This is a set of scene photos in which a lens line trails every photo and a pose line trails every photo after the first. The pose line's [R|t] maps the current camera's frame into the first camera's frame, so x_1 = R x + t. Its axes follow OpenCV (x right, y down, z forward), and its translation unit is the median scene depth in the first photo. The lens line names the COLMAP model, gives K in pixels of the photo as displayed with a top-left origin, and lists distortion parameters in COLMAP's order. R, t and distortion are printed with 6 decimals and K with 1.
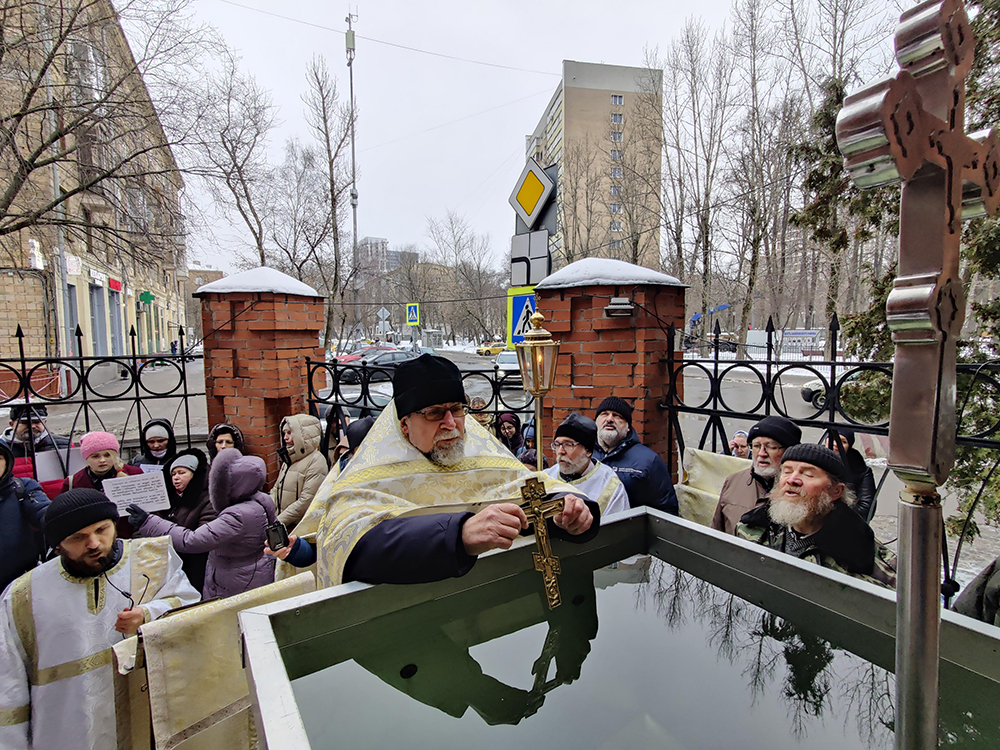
lens RADIAL K [[499.8, 0, 500.0], [0, 499.8, 375.0], [0, 0, 1]] dist [0.011513, -0.000145]
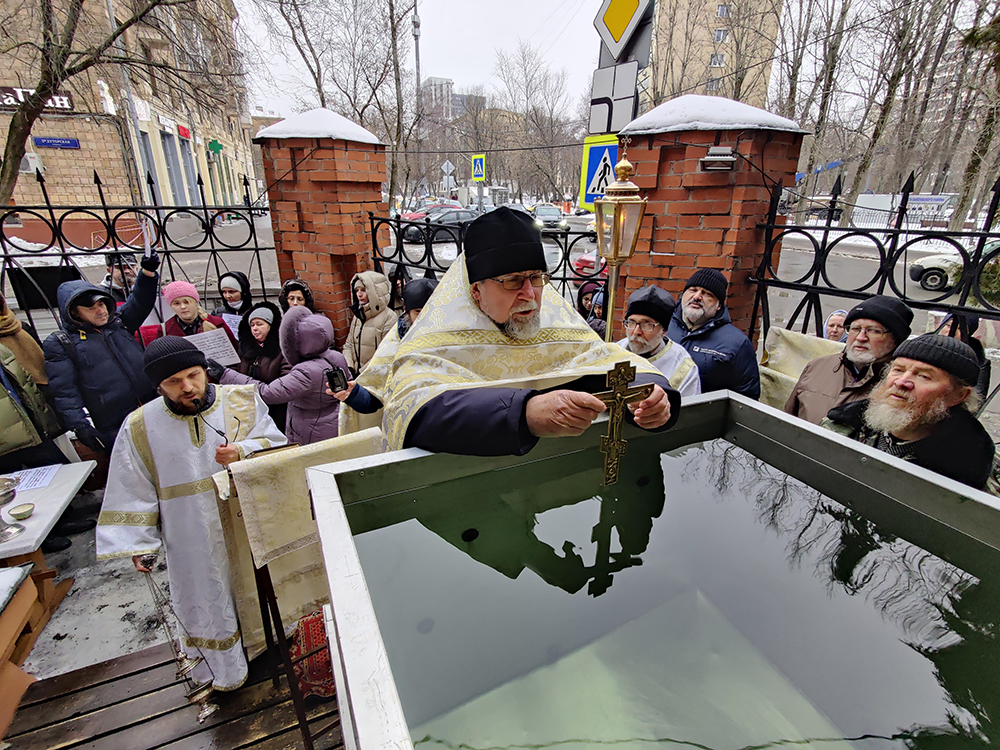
lens RADIAL K [[435.2, 0, 500.0], [0, 435.2, 375.0], [0, 0, 1]] dist [-0.003830, -0.000263]
pose [[0.992255, 0.063714, -0.106634, -0.028245], [-0.029789, 0.955439, 0.293681, 0.010185], [0.120594, -0.288230, 0.949937, 0.145133]]
